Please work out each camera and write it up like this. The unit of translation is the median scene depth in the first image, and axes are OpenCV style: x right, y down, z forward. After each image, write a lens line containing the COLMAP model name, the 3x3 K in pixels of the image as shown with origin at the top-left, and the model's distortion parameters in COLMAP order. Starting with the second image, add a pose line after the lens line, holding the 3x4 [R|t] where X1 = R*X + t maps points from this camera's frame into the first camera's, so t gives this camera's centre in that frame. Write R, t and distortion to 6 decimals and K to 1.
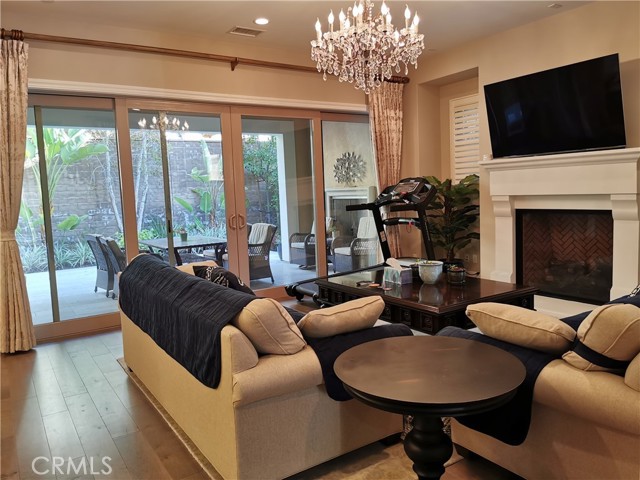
lens RADIAL K [[493.2, 0, 320.0], [0, 493.2, 240.0], [0, 0, 1]] dist [0.022300, 0.001140]
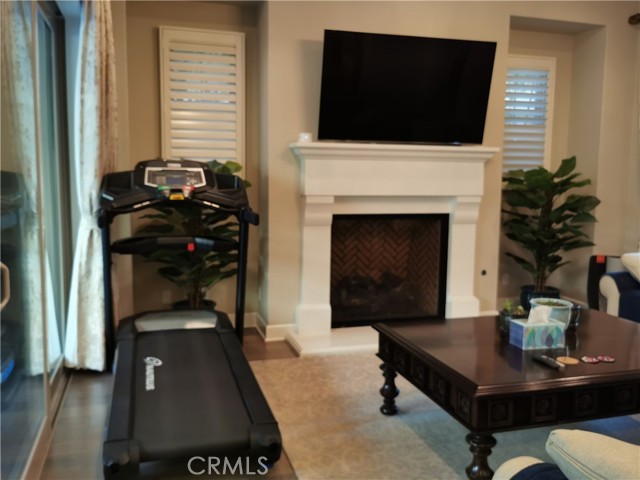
lens RADIAL K [[582.2, 0, 320.0], [0, 582.2, 240.0], [0, 0, 1]] dist [0.005333, 0.001362]
pose [[0.286609, -0.066219, 0.955756, -0.431398], [0.075449, 0.996070, 0.046386, -0.068338], [-0.955072, 0.058816, 0.290479, 0.800131]]
